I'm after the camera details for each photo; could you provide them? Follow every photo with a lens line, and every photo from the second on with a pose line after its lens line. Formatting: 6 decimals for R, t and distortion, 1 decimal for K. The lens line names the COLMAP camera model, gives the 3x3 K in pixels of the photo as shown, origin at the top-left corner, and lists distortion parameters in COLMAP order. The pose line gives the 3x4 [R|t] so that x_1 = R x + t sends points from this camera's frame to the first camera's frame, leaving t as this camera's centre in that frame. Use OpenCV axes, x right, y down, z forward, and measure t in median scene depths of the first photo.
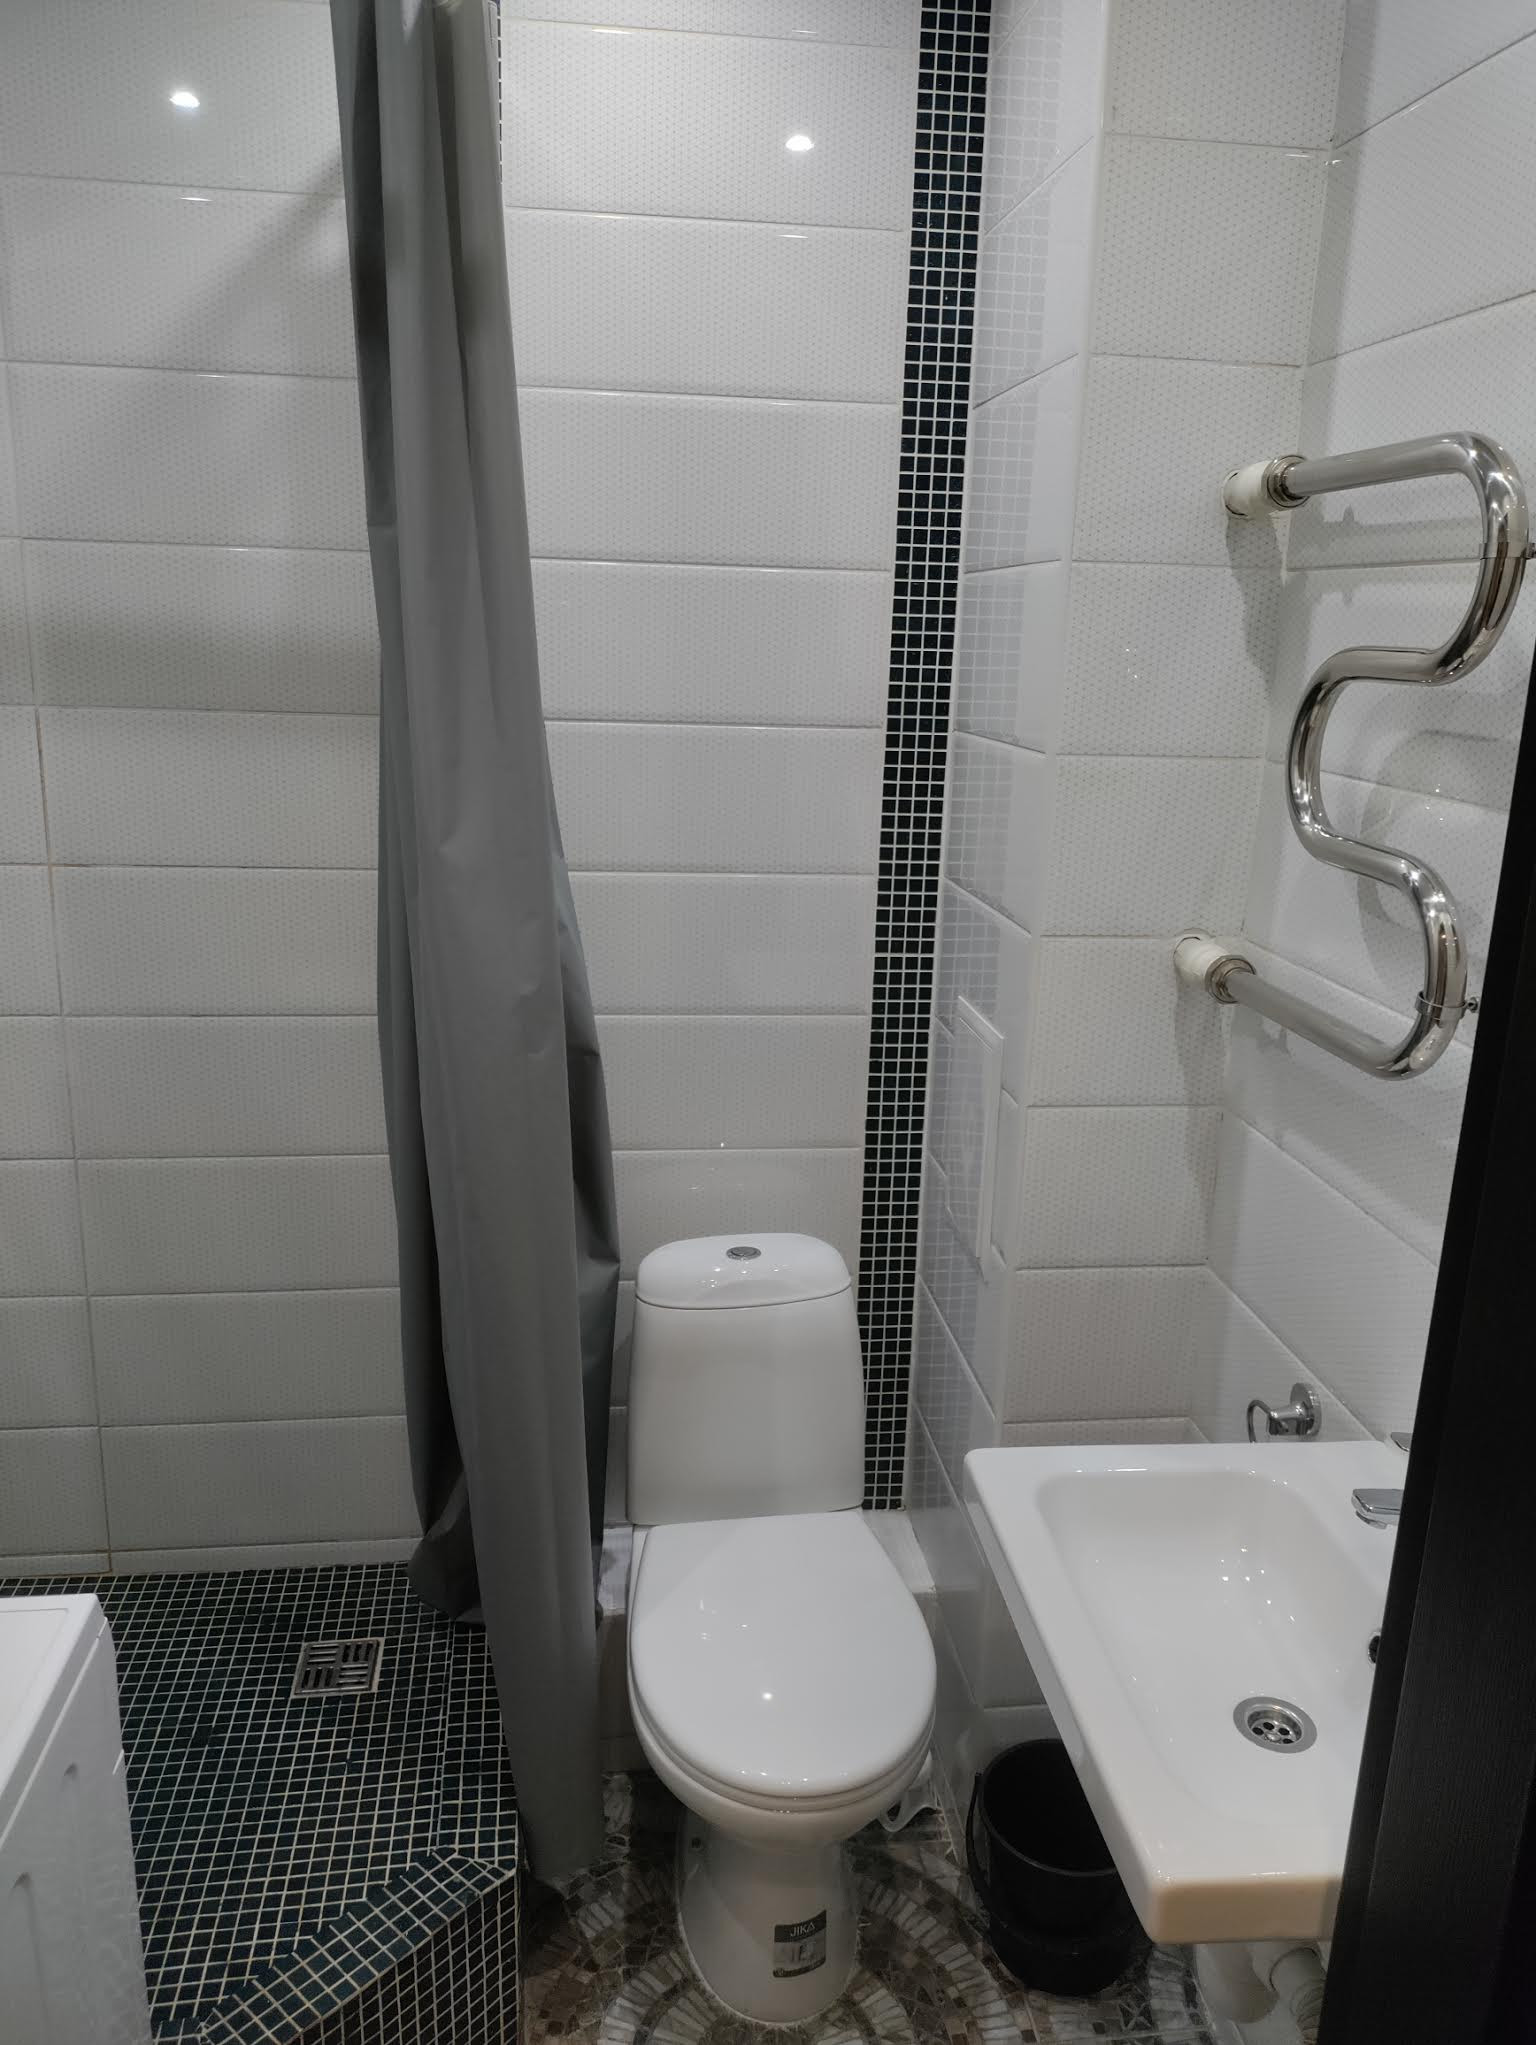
lens RADIAL K [[1502.5, 0, 781.2], [0, 1502.5, 1026.9], [0, 0, 1]] dist [0.009557, -0.016771]
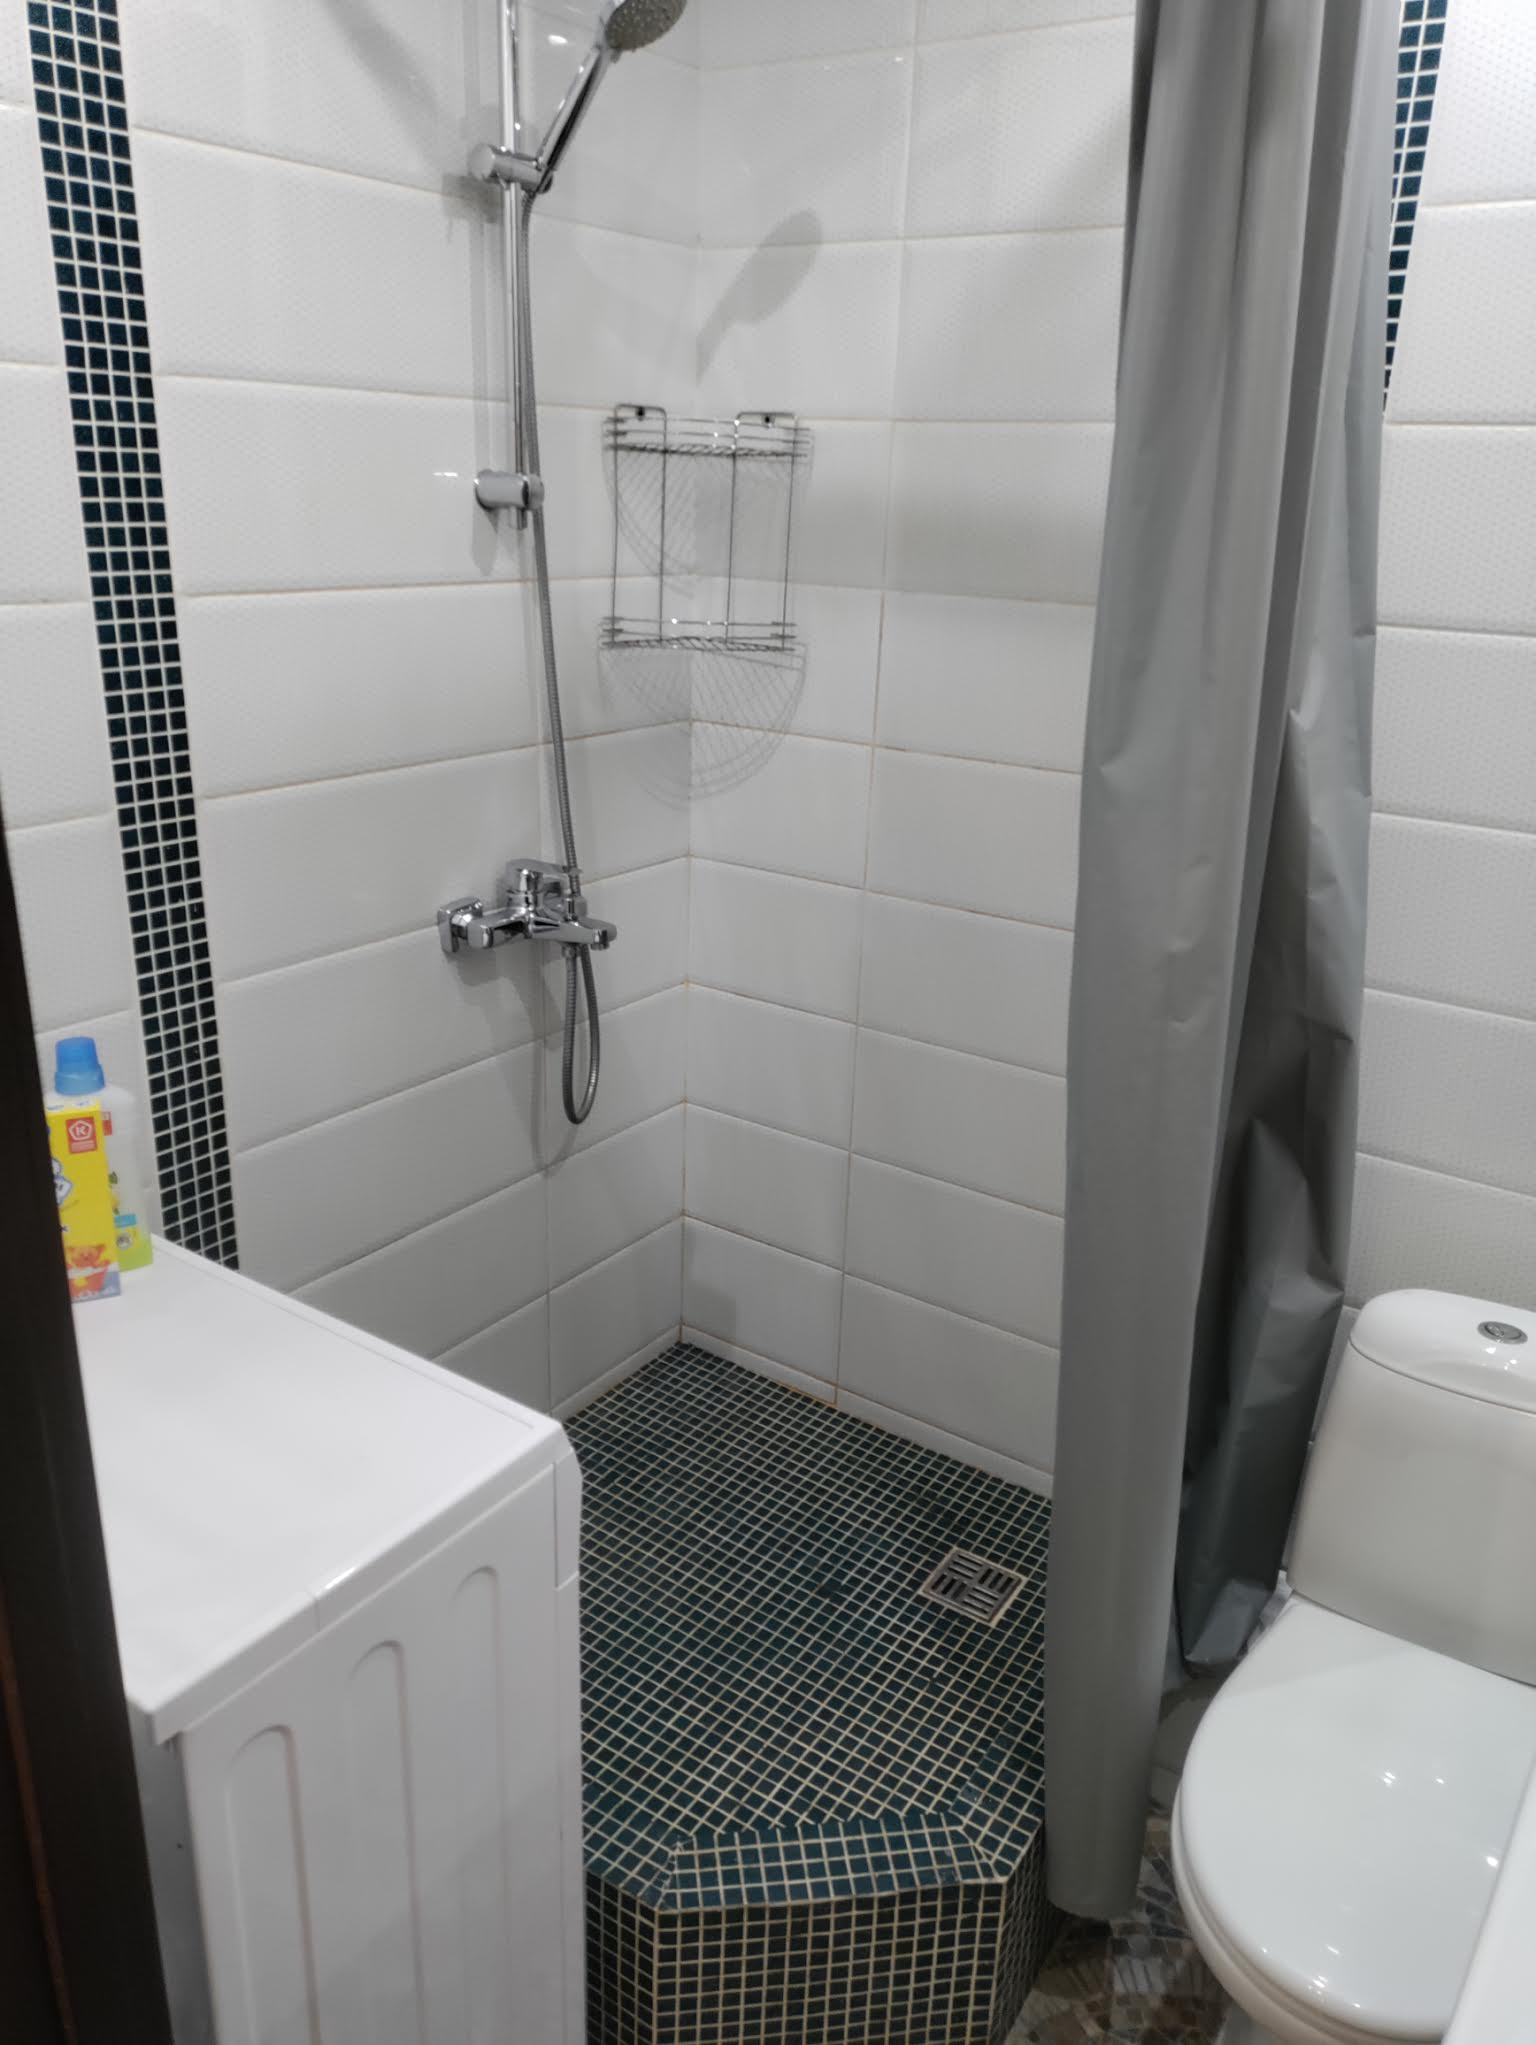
lens RADIAL K [[1502.5, 0, 768.1], [0, 1502.5, 1019.8], [0, 0, 1]] dist [0.009557, -0.016771]
pose [[0.748533, 0.218127, -0.626193, 0.164686], [-0.180488, 0.975713, 0.124128, -0.040697], [0.638061, 0.020106, 0.769723, 0.169612]]
